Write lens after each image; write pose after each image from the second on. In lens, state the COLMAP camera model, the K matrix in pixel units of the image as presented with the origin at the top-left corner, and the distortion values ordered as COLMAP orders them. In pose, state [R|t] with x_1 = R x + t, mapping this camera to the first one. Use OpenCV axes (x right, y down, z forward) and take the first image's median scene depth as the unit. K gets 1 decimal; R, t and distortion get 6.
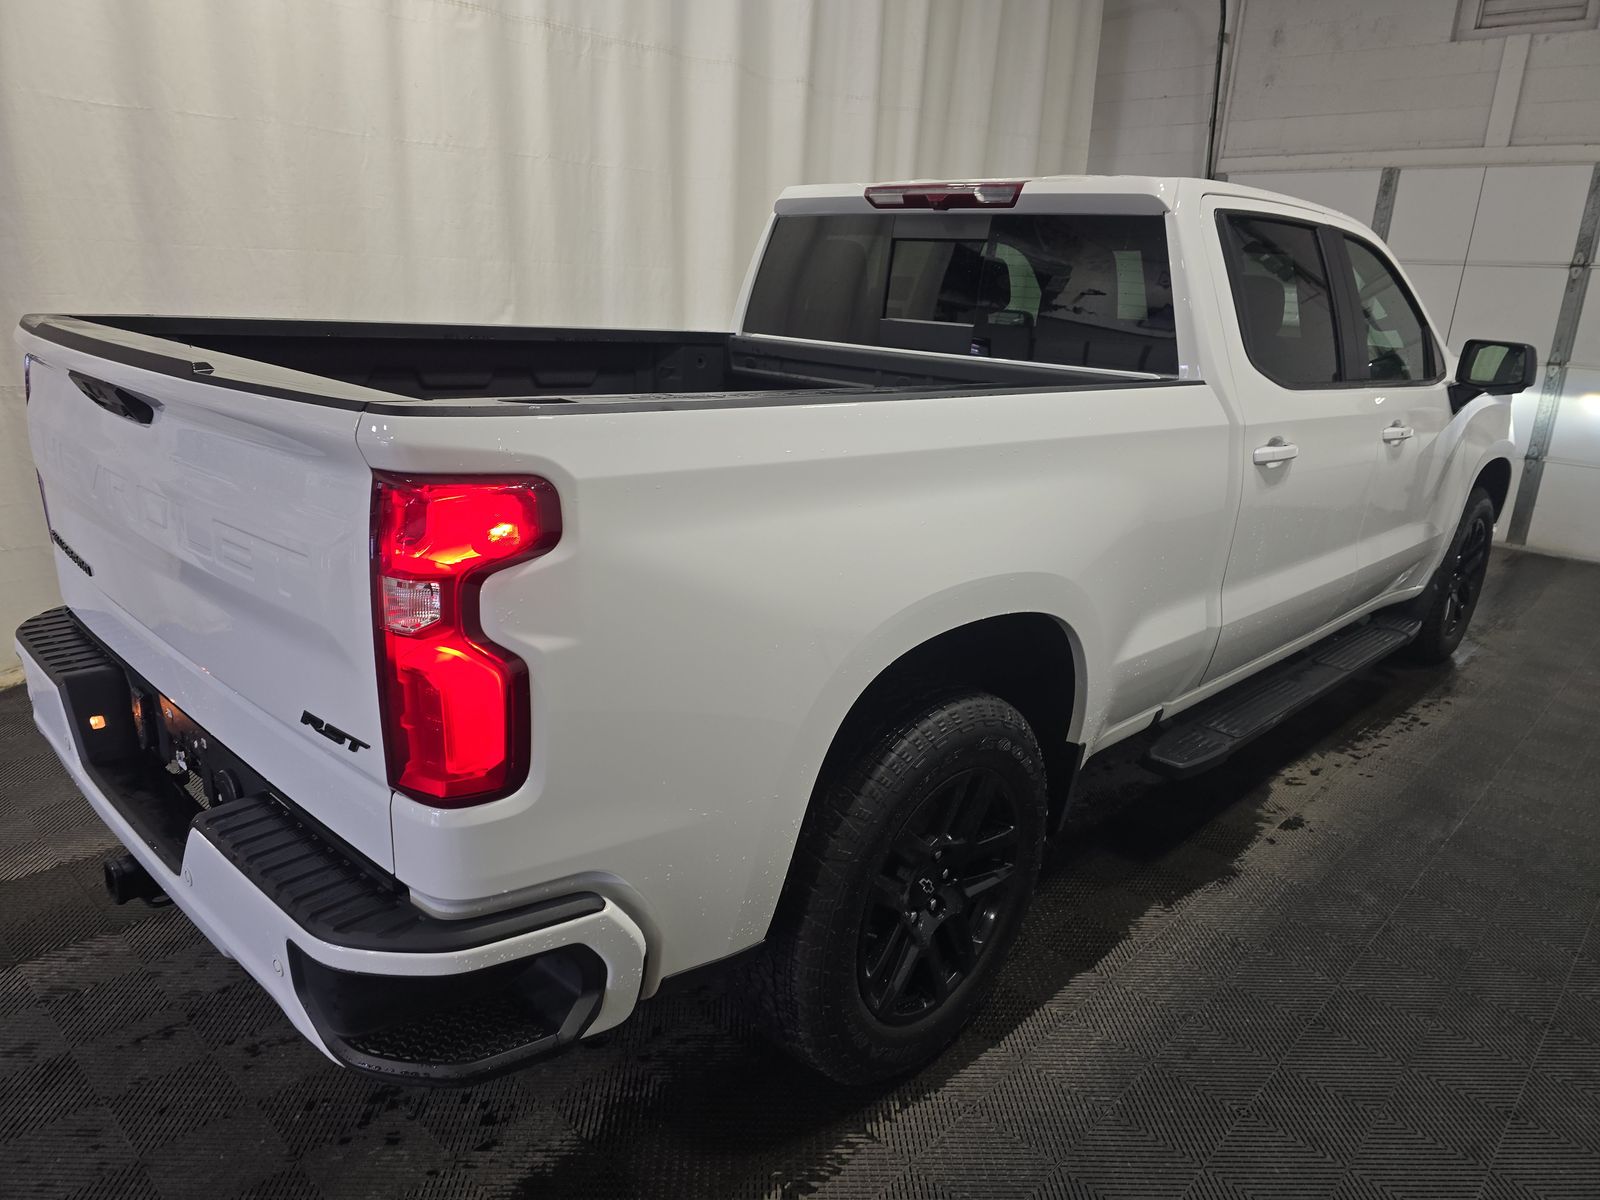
lens RADIAL K [[1049.5, 0, 807.5], [0, 1049.5, 600.1], [0, 0, 1]] dist [0.020422, -0.021316]
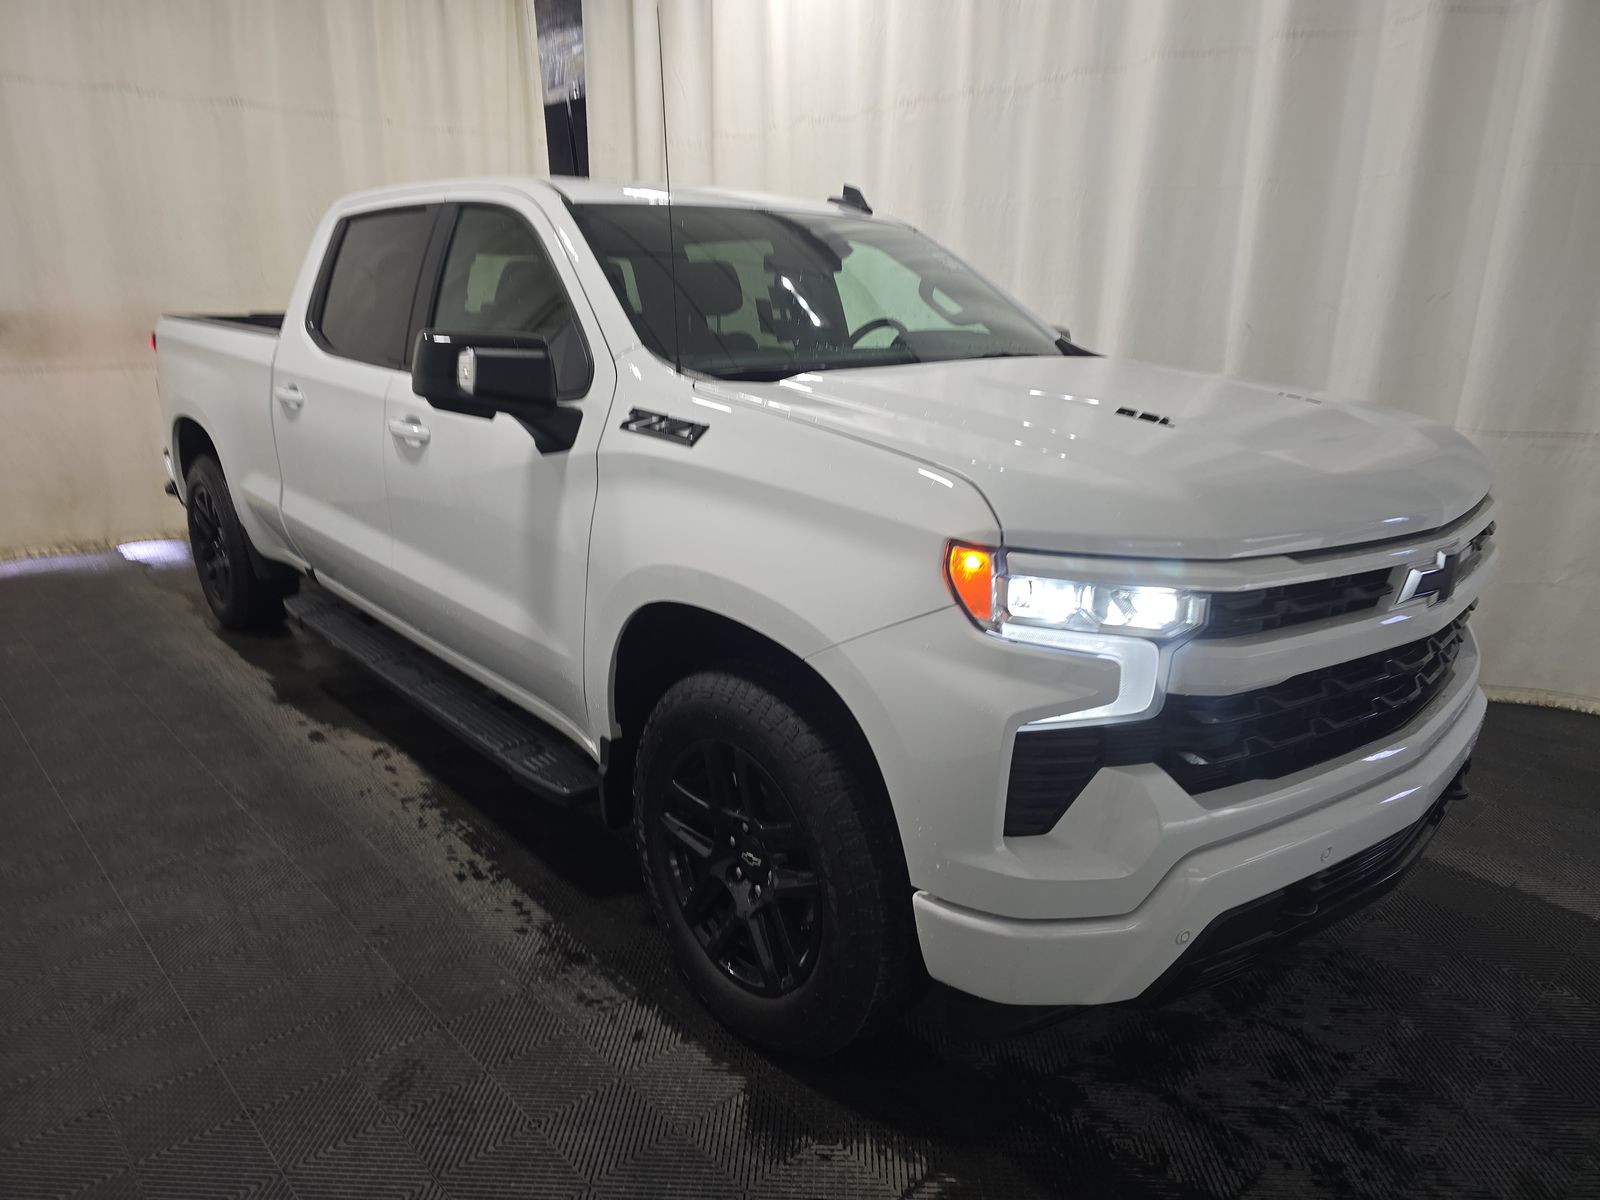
lens RADIAL K [[1049.5, 0, 810.5], [0, 1049.5, 603.2], [0, 0, 1]] dist [0.020422, -0.021316]
pose [[-0.059255, 0.222492, -0.973132, 1.342488], [-0.298403, 0.926323, 0.229959, -0.308509], [0.952599, 0.304012, 0.011503, 1.289015]]
